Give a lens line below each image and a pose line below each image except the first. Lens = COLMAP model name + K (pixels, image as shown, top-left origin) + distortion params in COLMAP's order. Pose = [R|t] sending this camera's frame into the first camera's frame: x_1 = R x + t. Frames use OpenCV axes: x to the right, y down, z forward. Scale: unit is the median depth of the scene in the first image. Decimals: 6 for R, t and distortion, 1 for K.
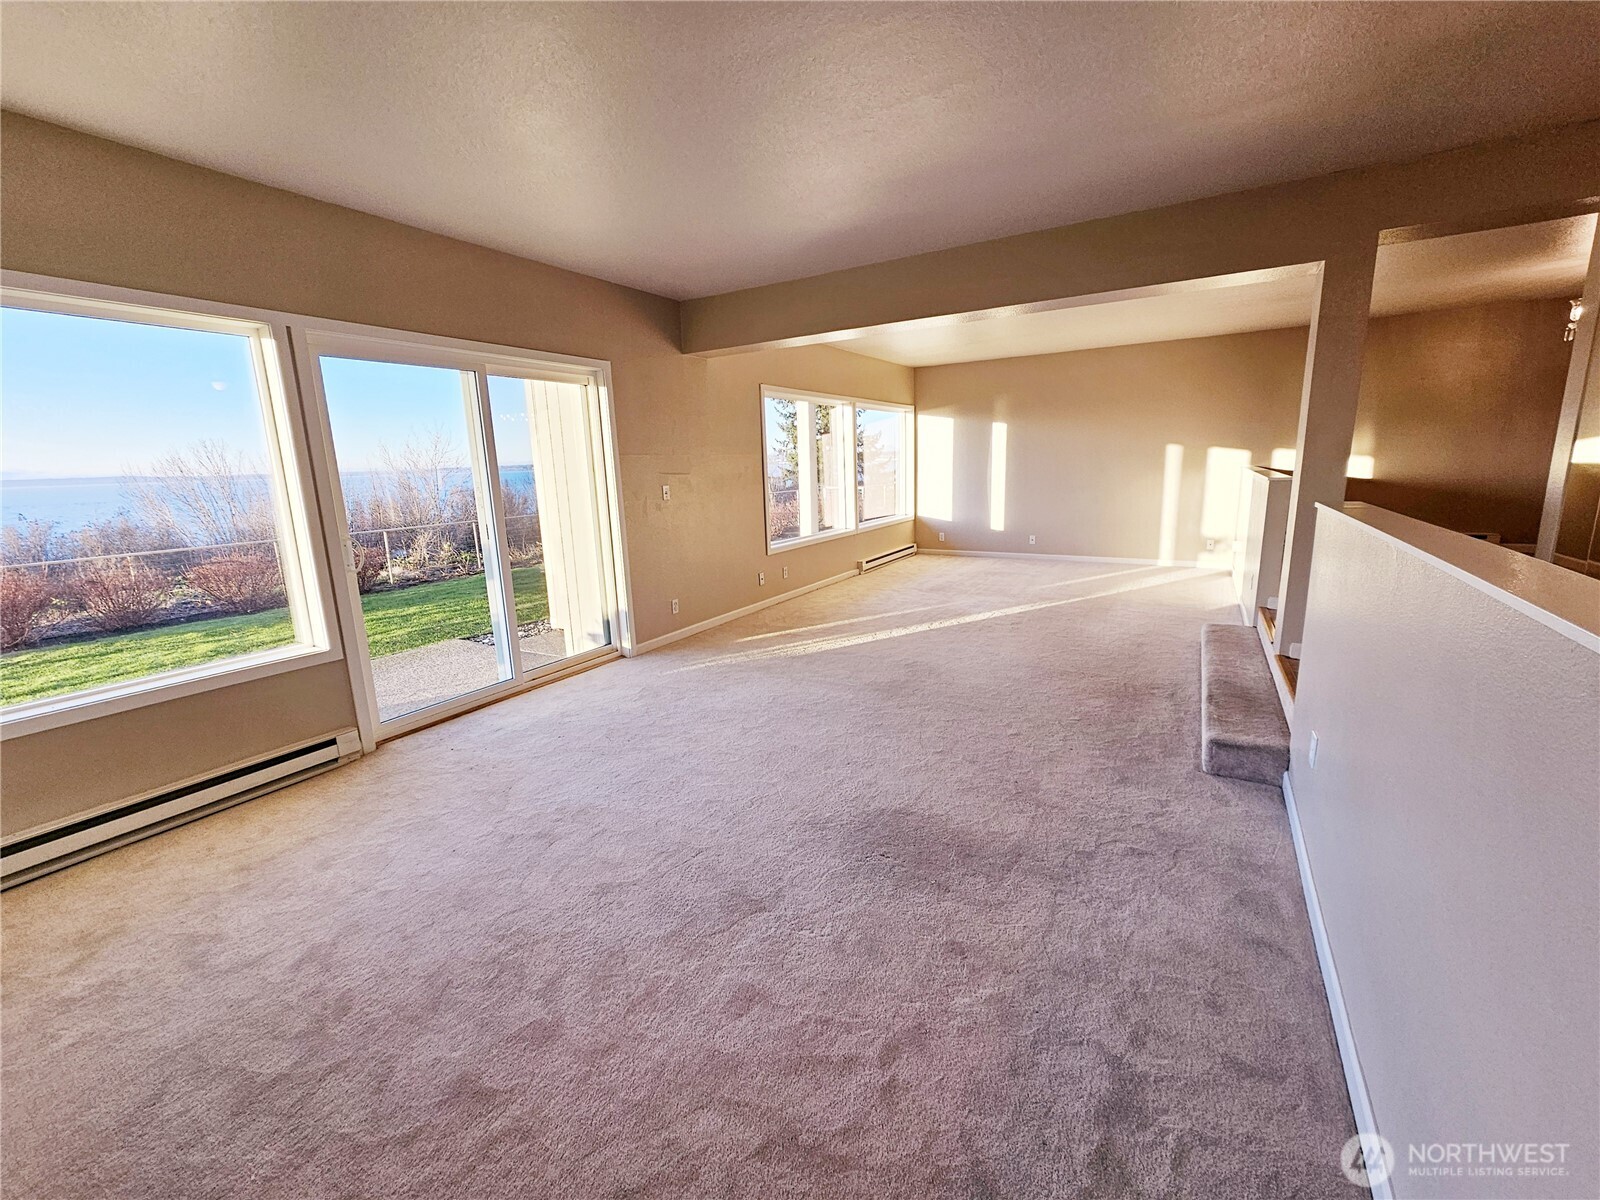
lens RADIAL K [[651.9, 0, 803.8], [0, 651.9, 589.7], [0, 0, 1]] dist [0.002532, 0.000404]
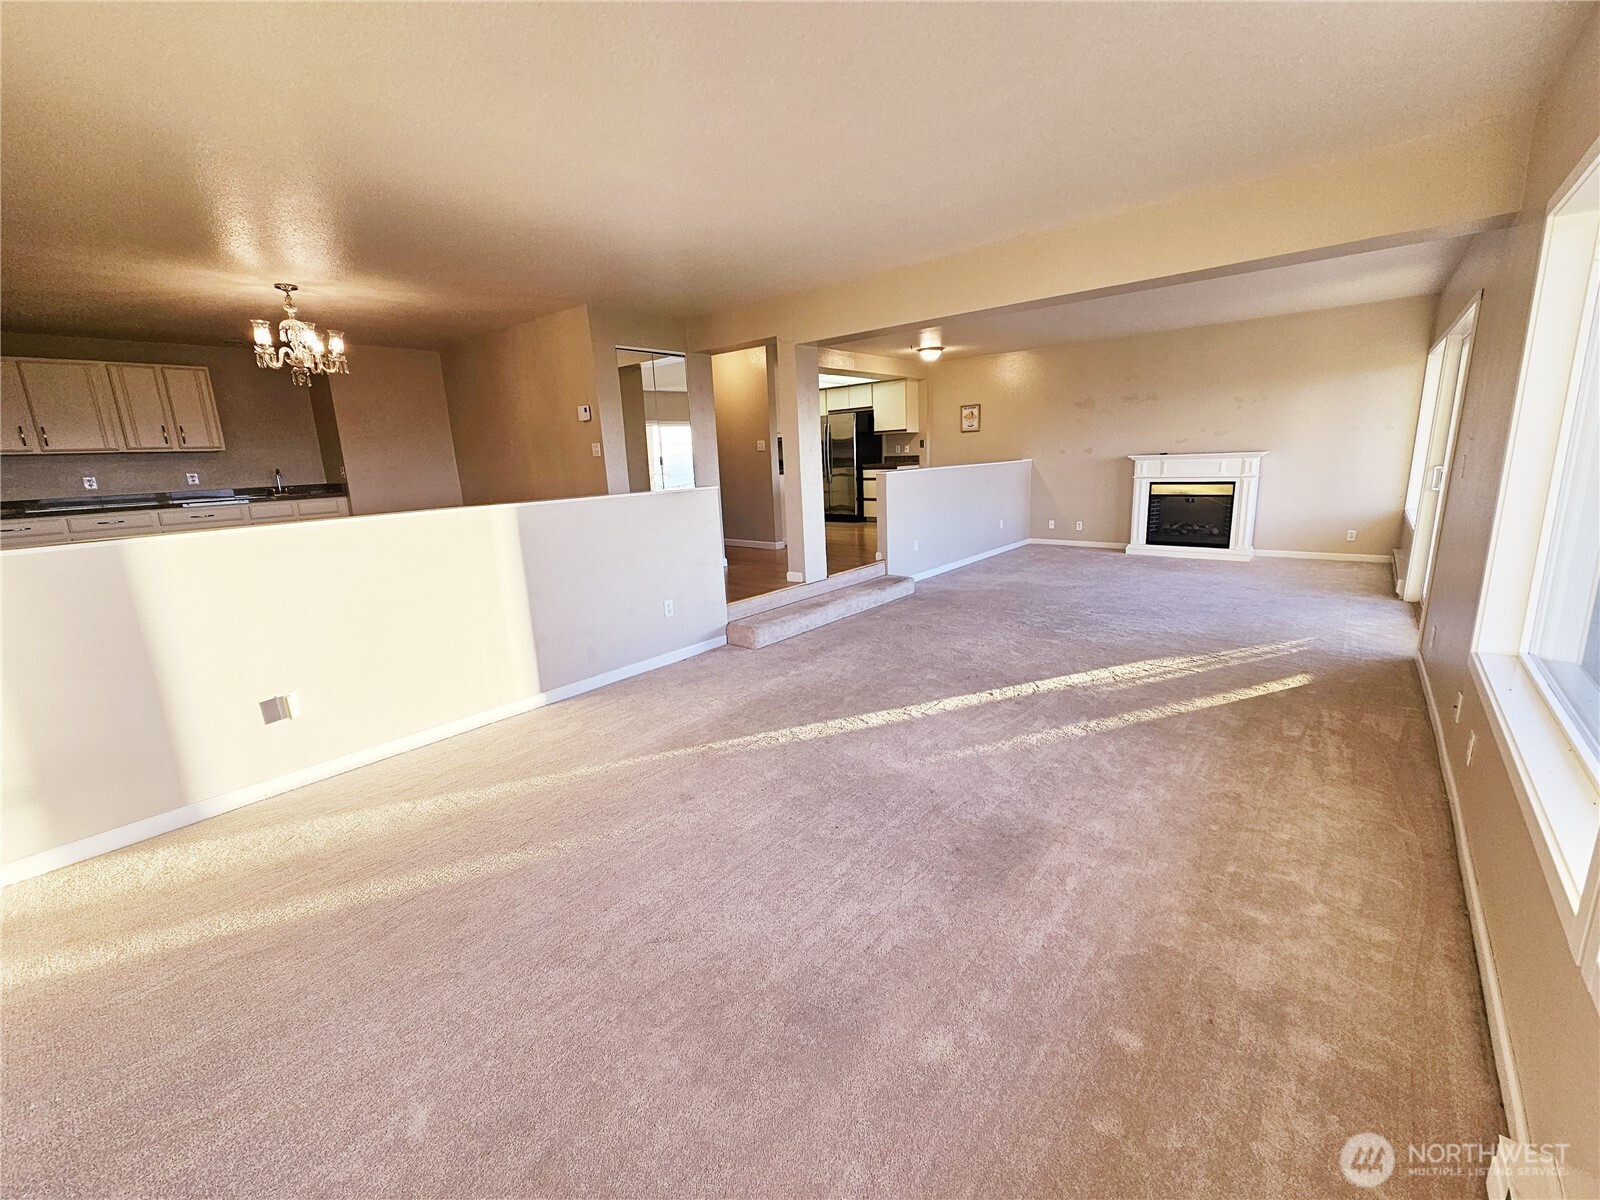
lens RADIAL K [[651.9, 0, 803.8], [0, 651.9, 589.7], [0, 0, 1]] dist [0.002532, 0.000404]
pose [[-0.983456, 0.034864, 0.177760, 0.346215], [0.101993, 0.917550, 0.384316, -0.373851], [-0.149705, 0.396088, -0.905926, 1.820221]]
